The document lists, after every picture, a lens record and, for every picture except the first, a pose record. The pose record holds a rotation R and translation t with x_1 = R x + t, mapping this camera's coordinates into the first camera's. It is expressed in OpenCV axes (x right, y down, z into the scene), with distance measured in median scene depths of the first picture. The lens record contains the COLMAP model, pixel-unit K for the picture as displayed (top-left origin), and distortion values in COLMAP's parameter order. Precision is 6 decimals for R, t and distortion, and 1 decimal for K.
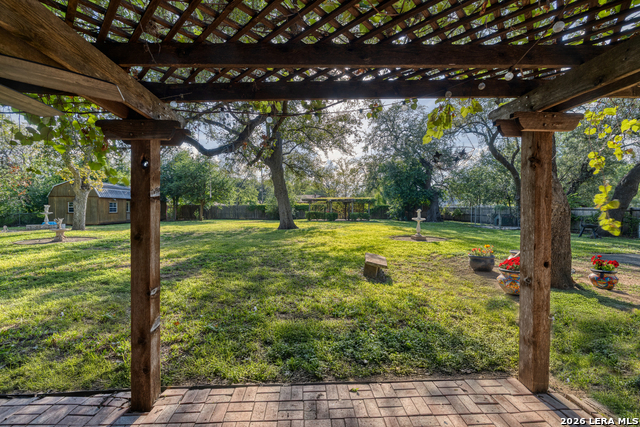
lens RADIAL K [[268.0, 0, 318.4], [0, 268.0, 211.1], [0, 0, 1]] dist [0.000651, 0.000087]
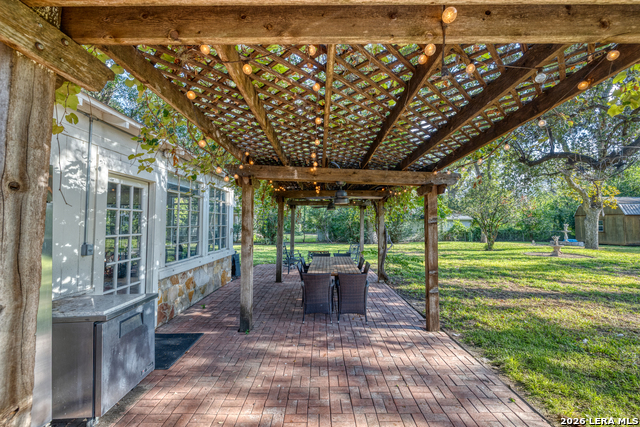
lens RADIAL K [[268.0, 0, 319.9], [0, 268.0, 215.9], [0, 0, 1]] dist [0.000651, 0.000087]
pose [[-0.055352, -0.040911, -0.997628, 0.174153], [-0.009809, 0.999134, -0.040429, -0.002082], [0.998419, 0.007548, -0.055705, 0.039318]]
